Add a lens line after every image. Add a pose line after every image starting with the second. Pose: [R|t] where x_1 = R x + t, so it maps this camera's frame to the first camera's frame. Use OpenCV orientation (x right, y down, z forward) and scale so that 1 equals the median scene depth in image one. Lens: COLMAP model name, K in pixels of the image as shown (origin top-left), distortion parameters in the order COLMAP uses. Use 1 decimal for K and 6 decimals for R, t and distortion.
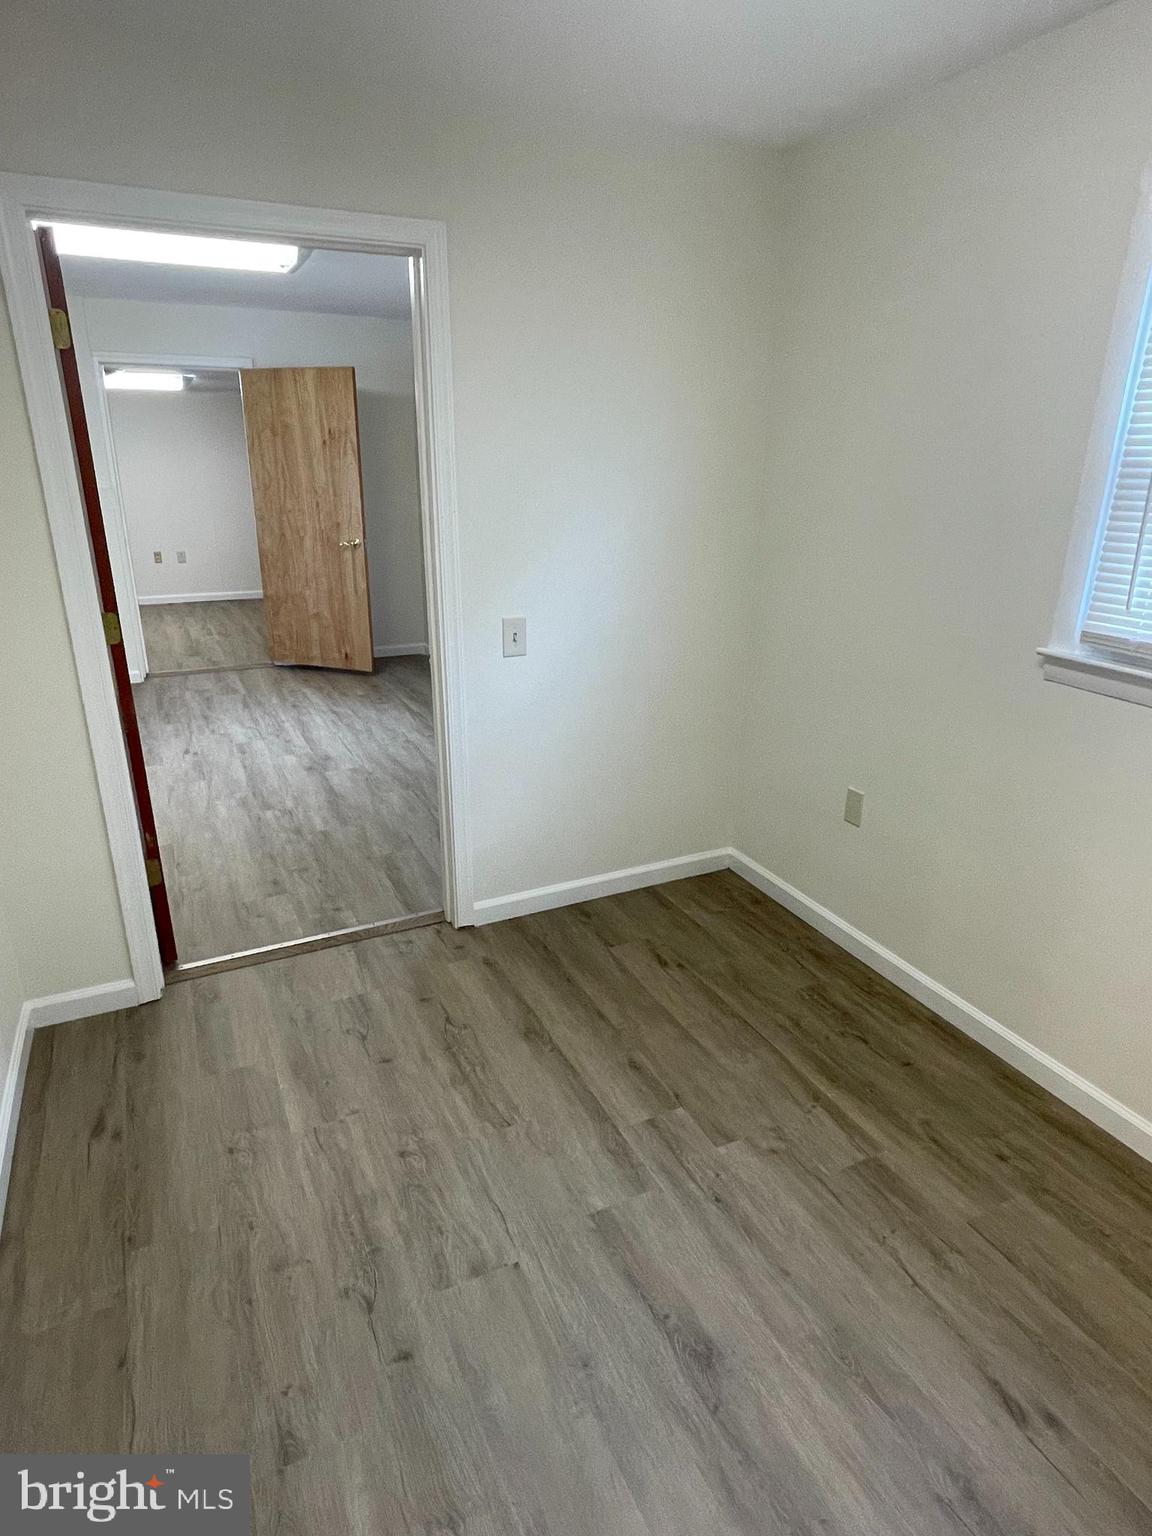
lens RADIAL K [[884.9, 0, 576.0], [0, 884.9, 768.0], [0, 0, 1]] dist [0.006027, -0.000116]
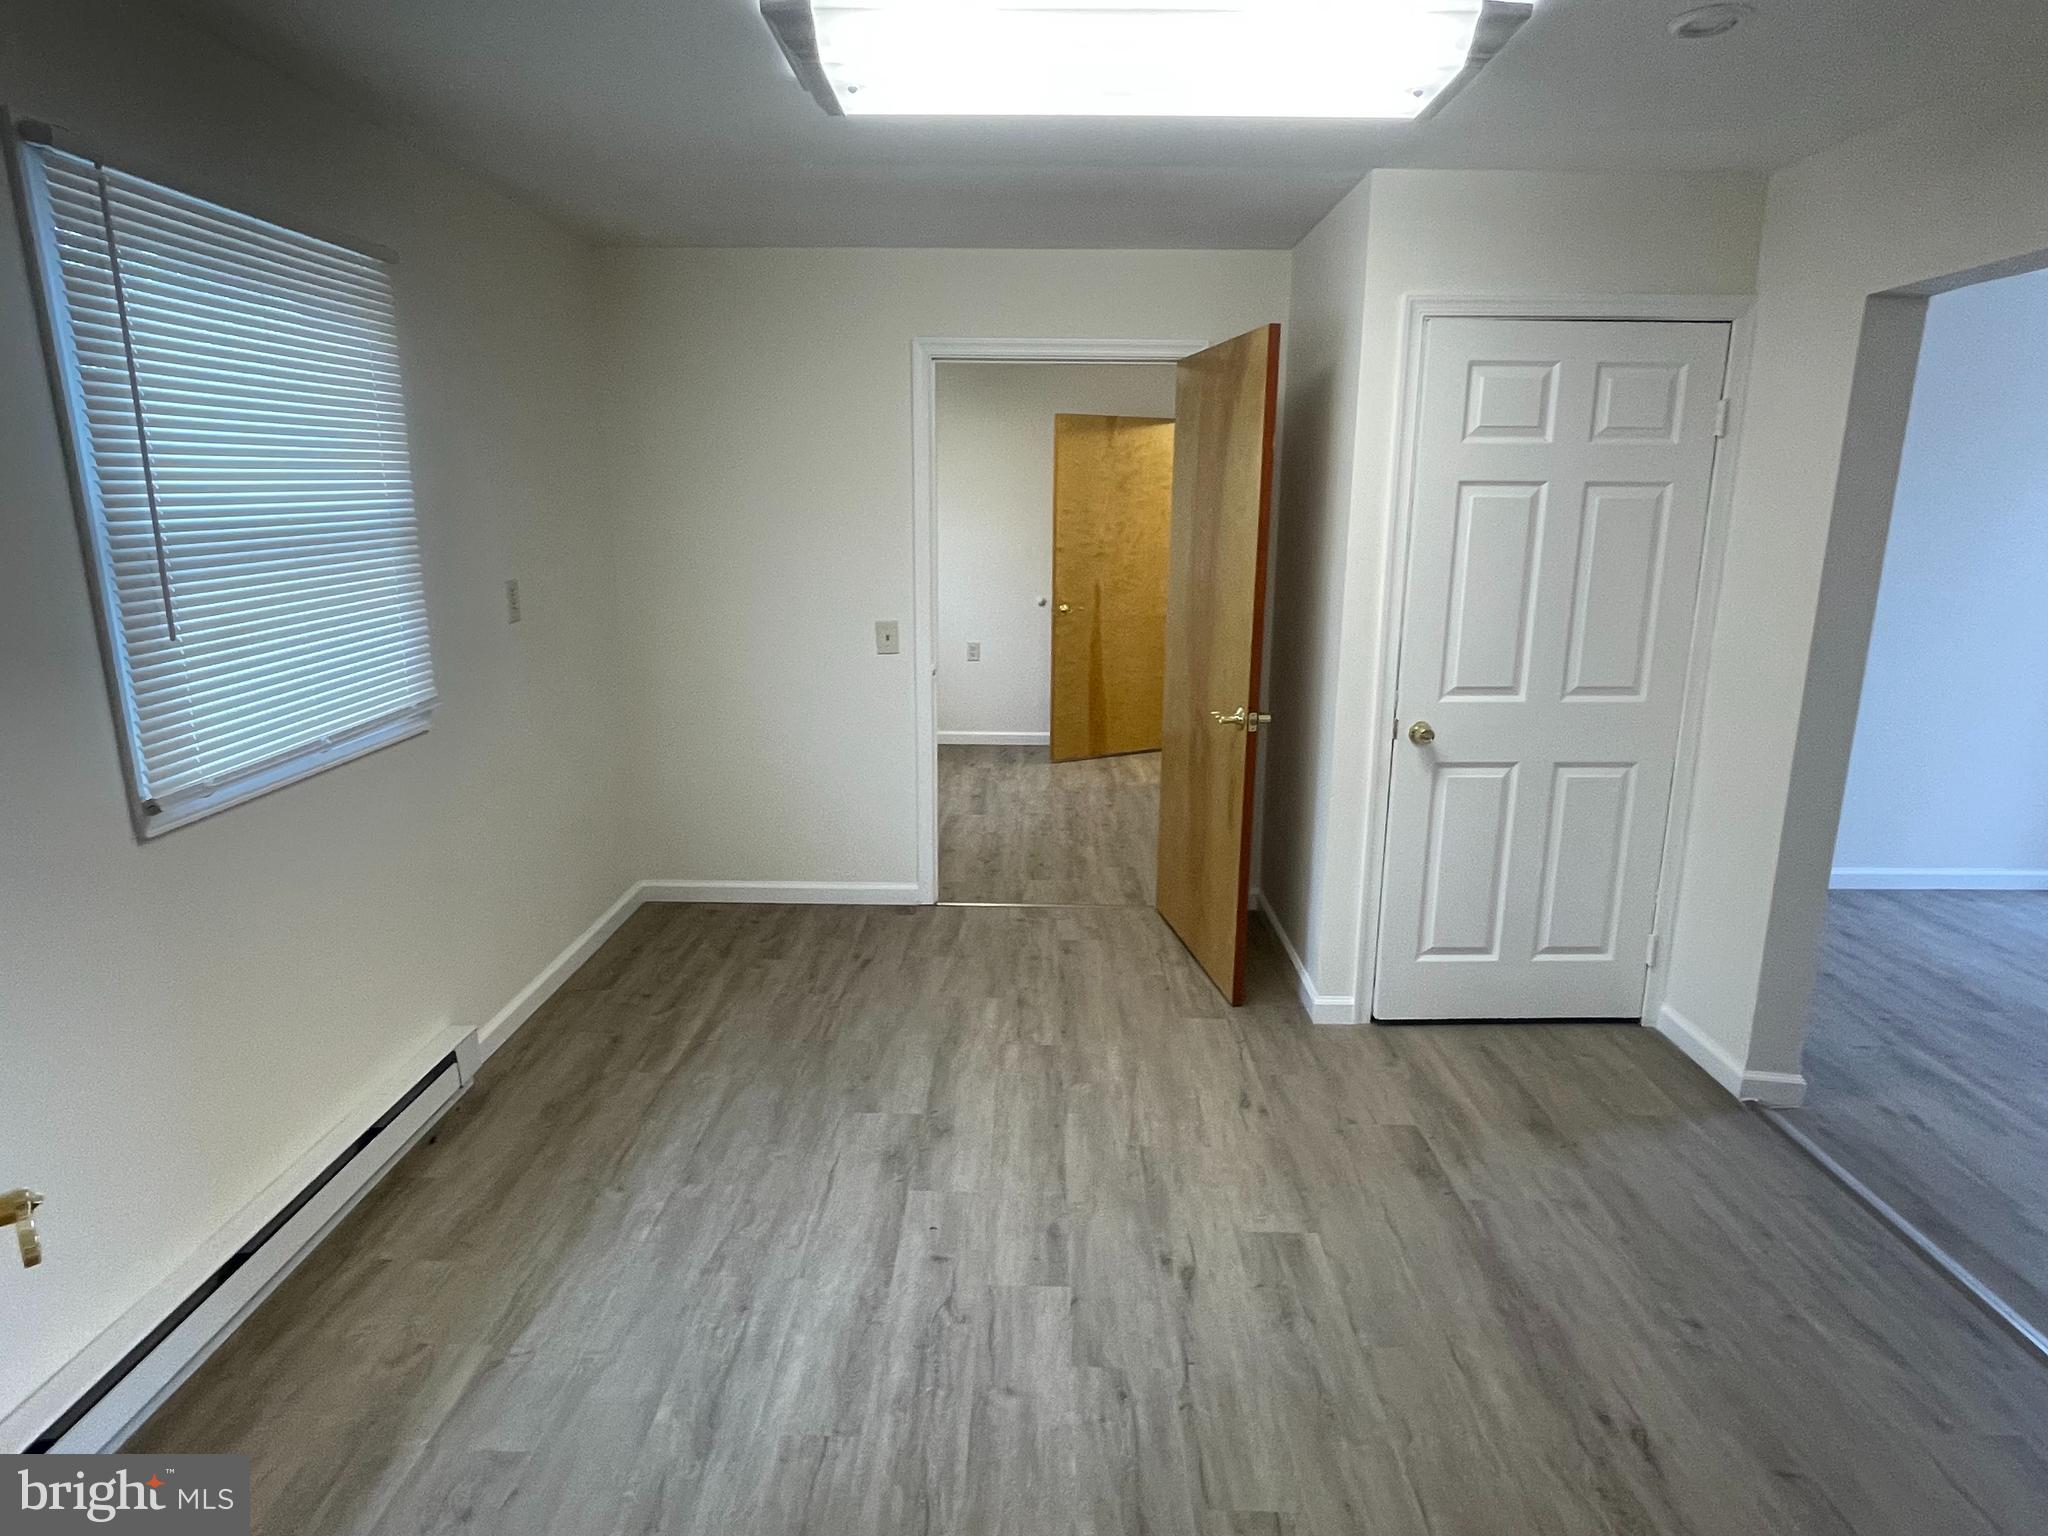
lens RADIAL K [[1179.8, 0, 1031.1], [0, 1179.8, 772.0], [0, 0, 1]] dist [0.006027, -0.000116]
pose [[-0.898006, -0.110654, 0.425841, -0.571403], [0.136611, 0.849900, 0.508928, -0.471178], [-0.418237, 0.515196, -0.748099, 1.296716]]
